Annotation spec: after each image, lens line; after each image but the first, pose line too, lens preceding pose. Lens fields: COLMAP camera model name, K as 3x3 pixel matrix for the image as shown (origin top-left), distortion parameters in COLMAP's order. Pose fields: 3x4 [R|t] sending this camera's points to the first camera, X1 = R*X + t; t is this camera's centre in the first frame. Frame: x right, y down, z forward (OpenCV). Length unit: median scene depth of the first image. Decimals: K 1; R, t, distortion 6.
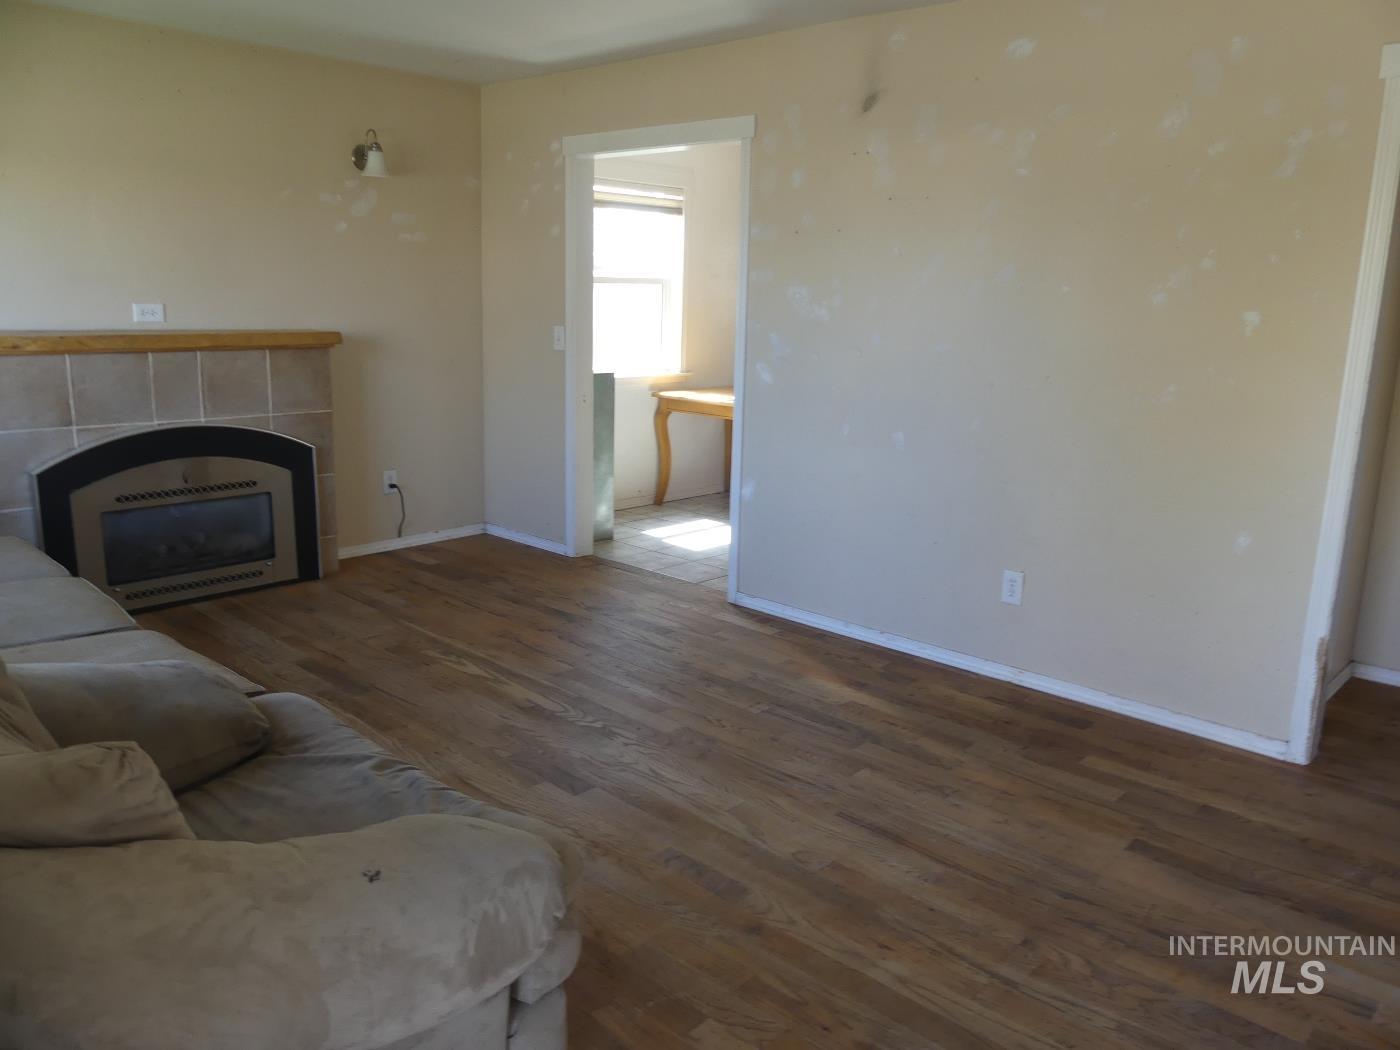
lens RADIAL K [[1060.2, 0, 701.4], [0, 1060.2, 530.8], [0, 0, 1]] dist [-0.013370, 0.008831]
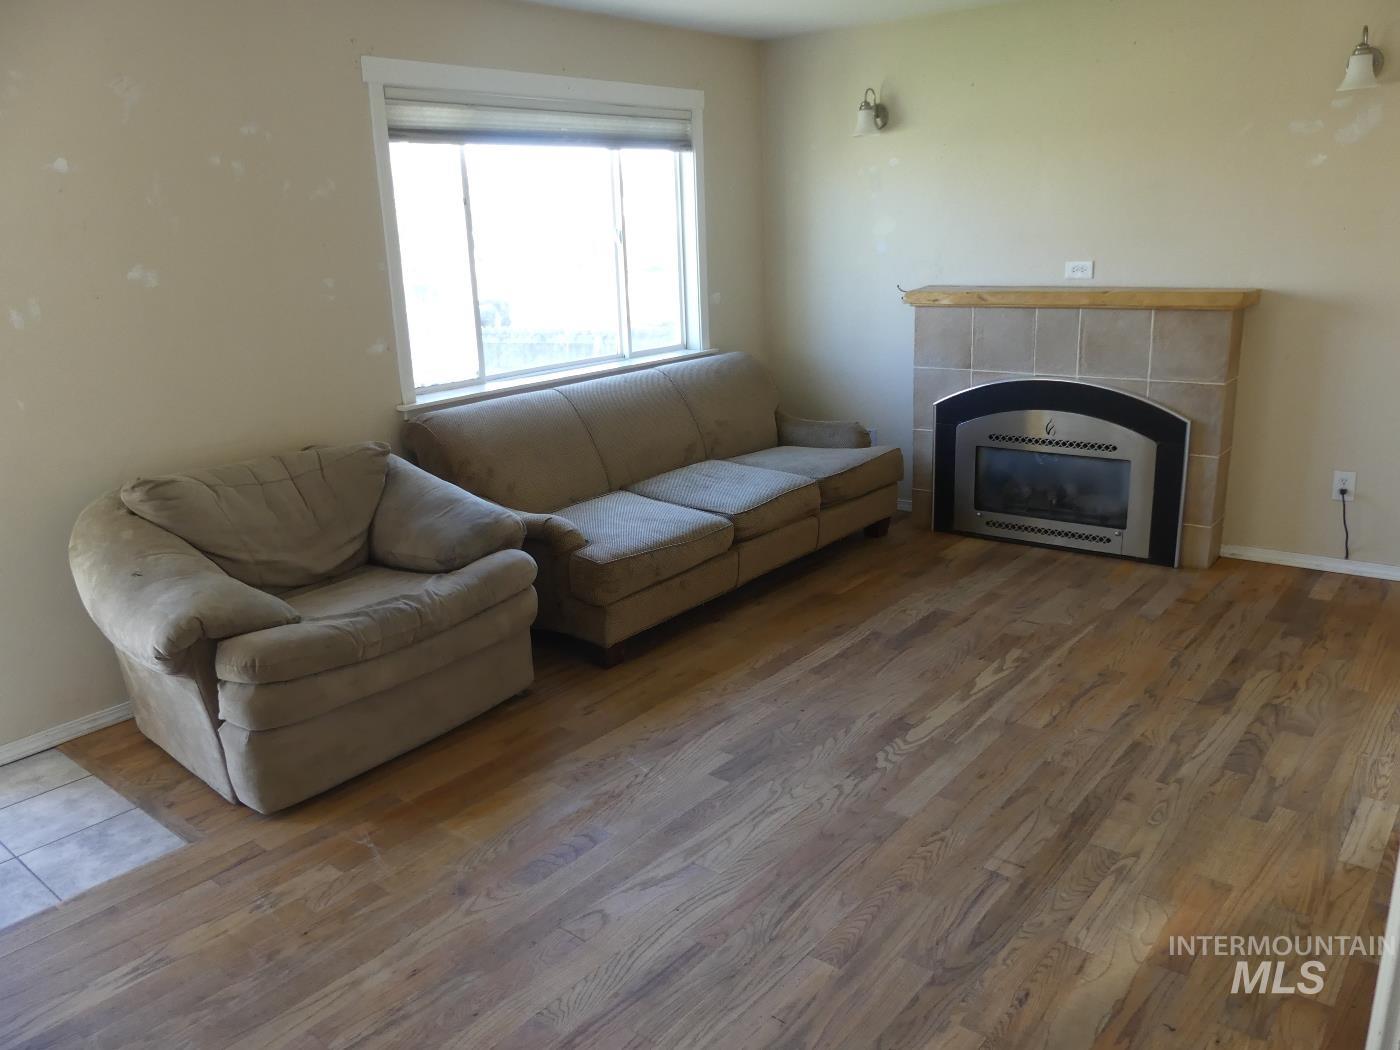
lens RADIAL K [[1060.2, 0, 702.0], [0, 1060.2, 516.1], [0, 0, 1]] dist [-0.013370, 0.008831]
pose [[0.055050, 0.231081, -0.971376, 0.535941], [-0.177183, 0.959672, 0.218255, -0.135875], [0.982637, 0.160096, 0.093773, 0.576929]]
